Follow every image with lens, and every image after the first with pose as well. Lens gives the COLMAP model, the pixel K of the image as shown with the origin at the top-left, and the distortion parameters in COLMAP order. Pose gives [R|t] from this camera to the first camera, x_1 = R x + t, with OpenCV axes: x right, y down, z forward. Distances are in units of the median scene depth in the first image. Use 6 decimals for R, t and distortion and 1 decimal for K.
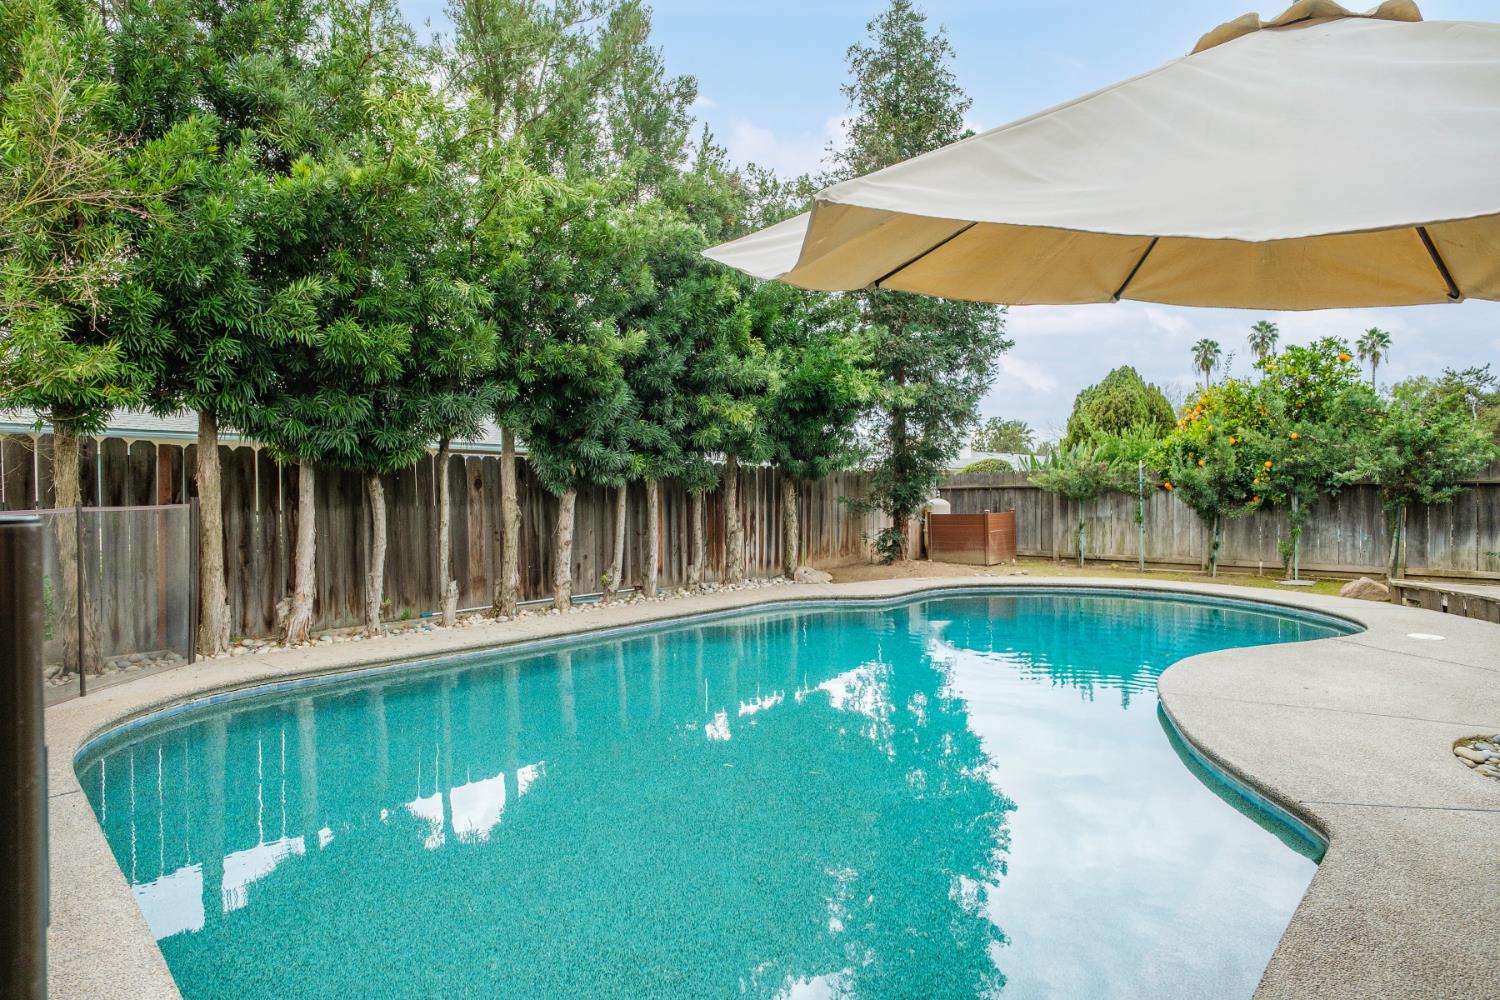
lens RADIAL K [[810.1, 0, 742.6], [0, 810.1, 505.3], [0, 0, 1]] dist [0.003884, 0.000553]
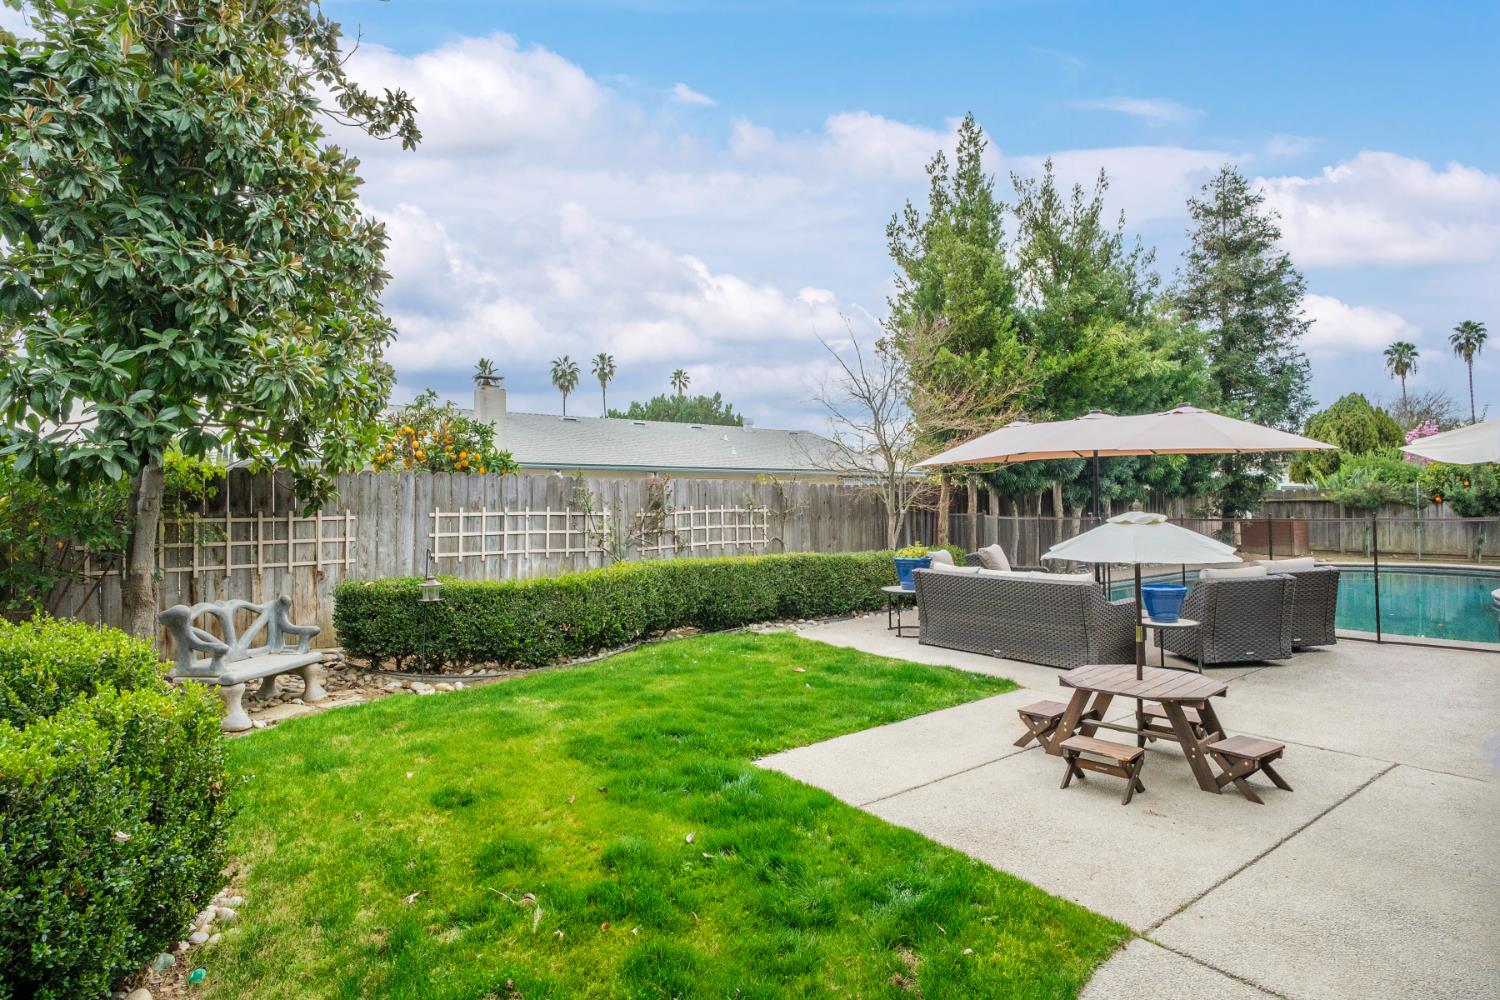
lens RADIAL K [[810.1, 0, 742.6], [0, 810.1, 505.3], [0, 0, 1]] dist [0.003884, 0.000553]
pose [[0.988312, -0.004386, -0.152385, -0.442832], [0.002353, 0.999906, -0.013518, 0.001935], [0.152429, 0.013001, 0.988229, -0.564839]]
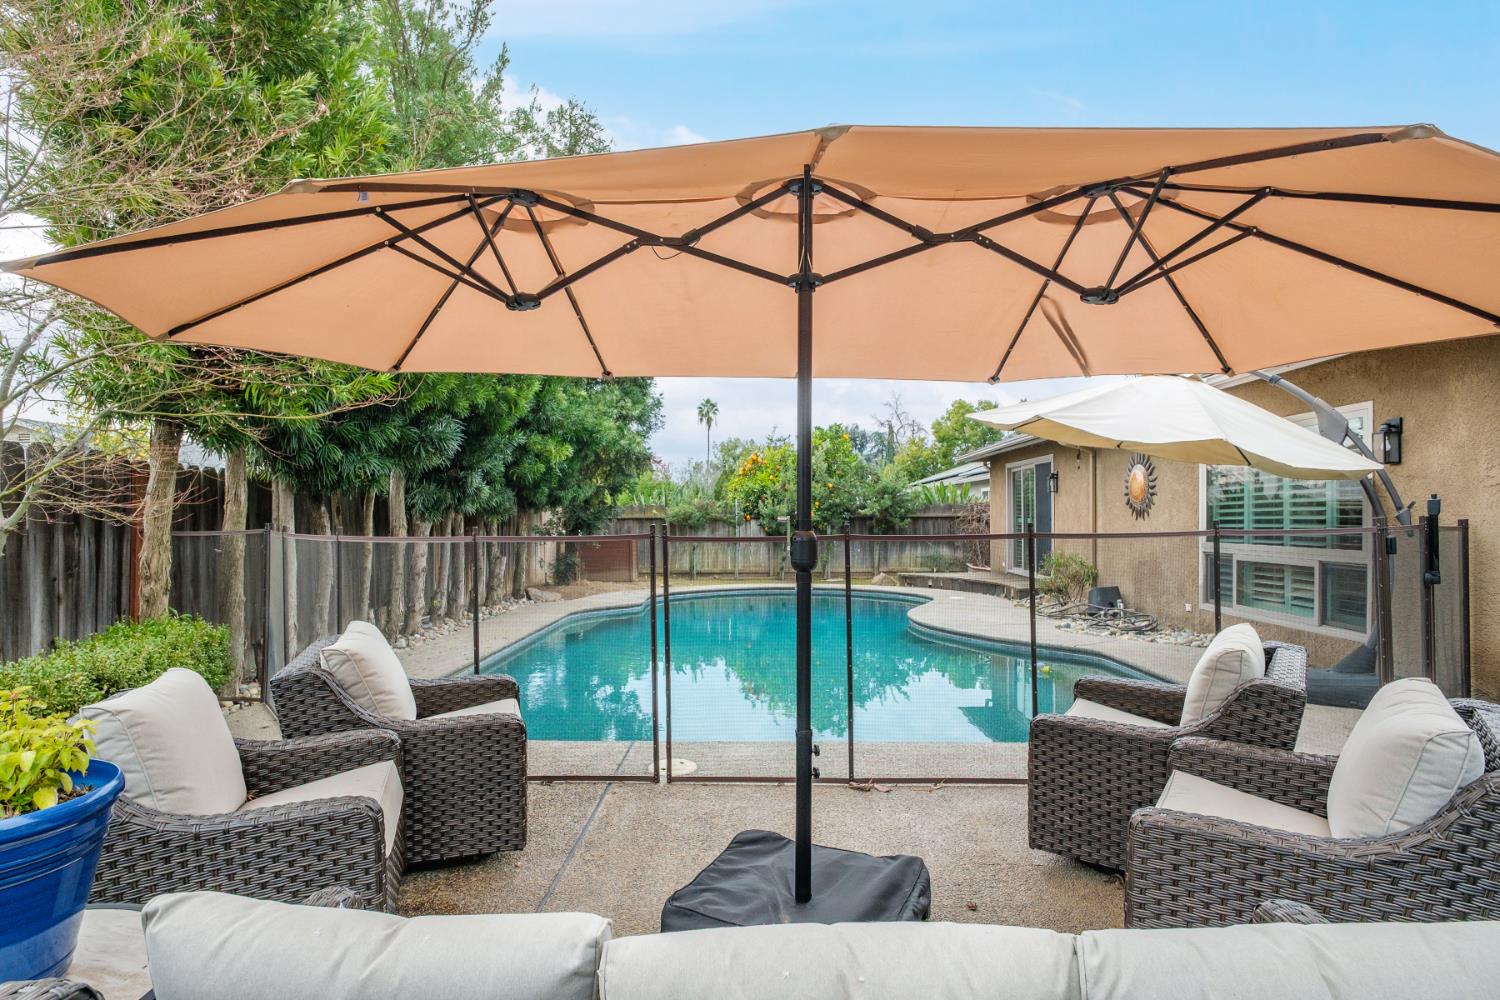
lens RADIAL K [[810.1, 0, 742.6], [0, 810.1, 505.3], [0, 0, 1]] dist [0.003884, 0.000553]
pose [[0.743084, 0.015282, 0.669024, -0.401927], [0.010964, 0.999327, -0.035005, 0.003500], [-0.669108, 0.033347, 0.742416, -0.026598]]
